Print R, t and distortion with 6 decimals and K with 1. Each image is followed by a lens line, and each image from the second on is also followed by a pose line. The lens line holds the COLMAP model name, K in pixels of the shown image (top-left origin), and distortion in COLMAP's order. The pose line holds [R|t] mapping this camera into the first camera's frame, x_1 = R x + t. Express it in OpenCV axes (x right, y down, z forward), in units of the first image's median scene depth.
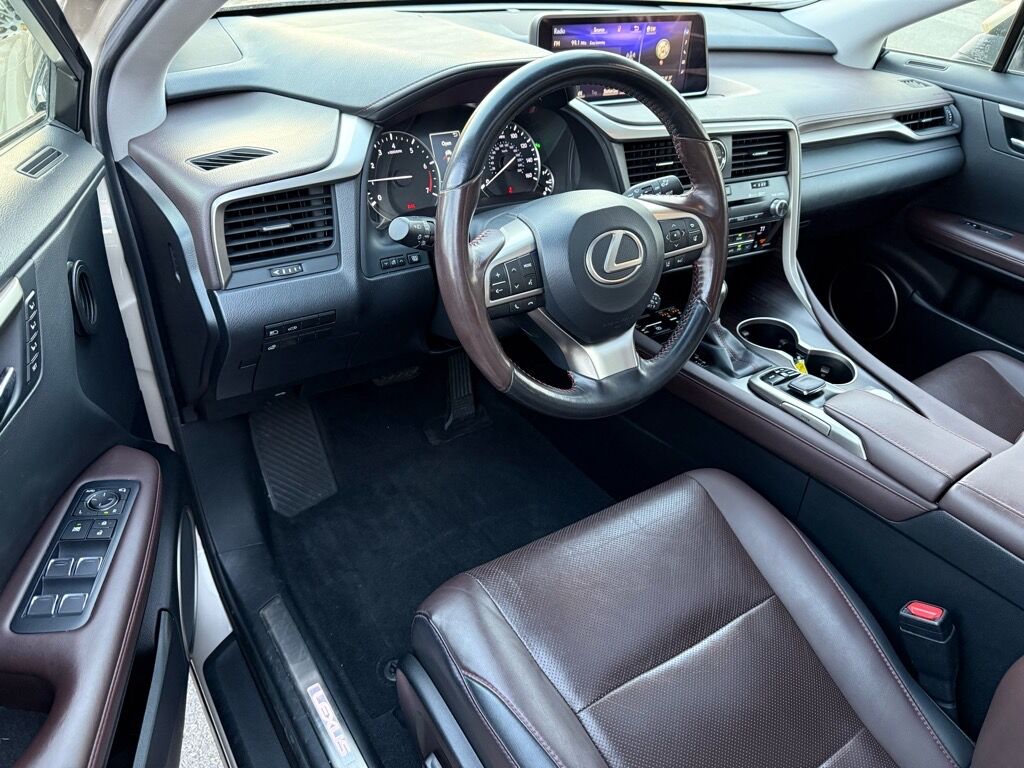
lens RADIAL K [[731.3, 0, 502.2], [0, 731.3, 381.7], [0, 0, 1]] dist [0.004113, -0.026250]
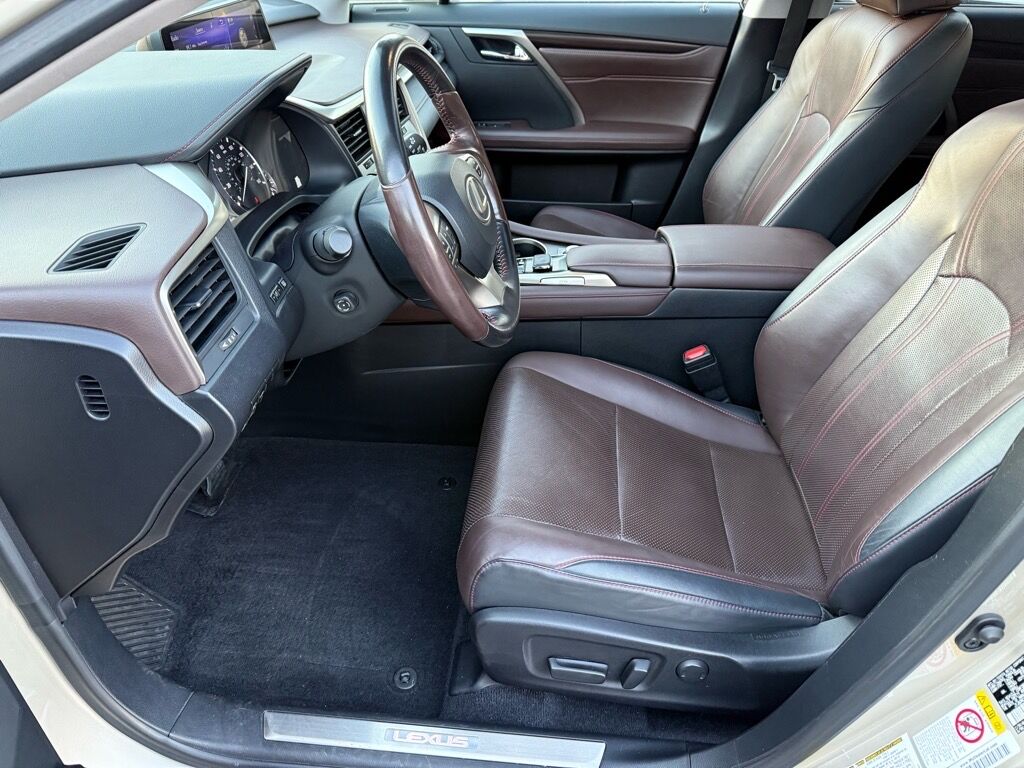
lens RADIAL K [[731.3, 0, 510.4], [0, 731.3, 382.5], [0, 0, 1]] dist [0.004113, -0.026250]
pose [[0.622929, -0.481029, 0.616904, -0.489554], [0.457848, 0.863610, 0.211078, -0.101437], [-0.634299, 0.150962, 0.758206, 0.080613]]
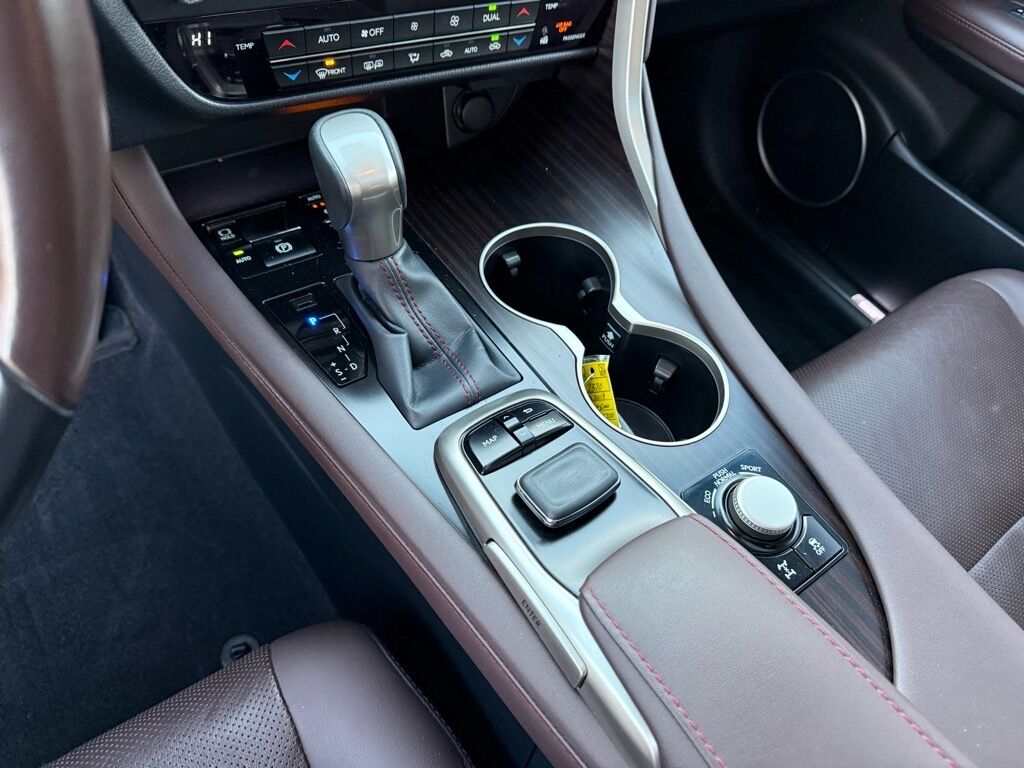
lens RADIAL K [[731.3, 0, 513.5], [0, 731.3, 378.5], [0, 0, 1]] dist [0.004113, -0.026250]
pose [[0.996451, 0.022026, 0.081244, 0.331784], [-0.044912, 0.955418, 0.291820, -0.137155], [-0.071194, -0.294433, 0.953017, 0.623536]]
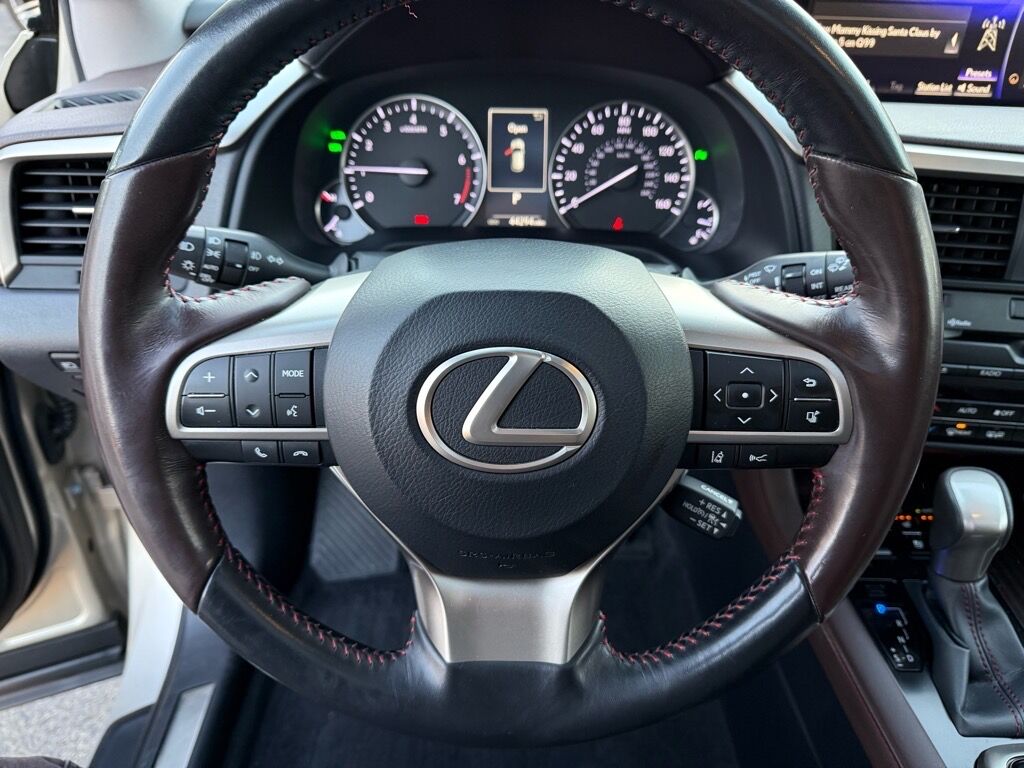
lens RADIAL K [[731.3, 0, 486.0], [0, 731.3, 375.3], [0, 0, 1]] dist [0.004113, -0.026250]
pose [[0.830892, 0.267785, -0.487760, 0.233422], [-0.280443, 0.958641, 0.048574, -0.144842], [0.480594, 0.096429, 0.871626, 0.456155]]
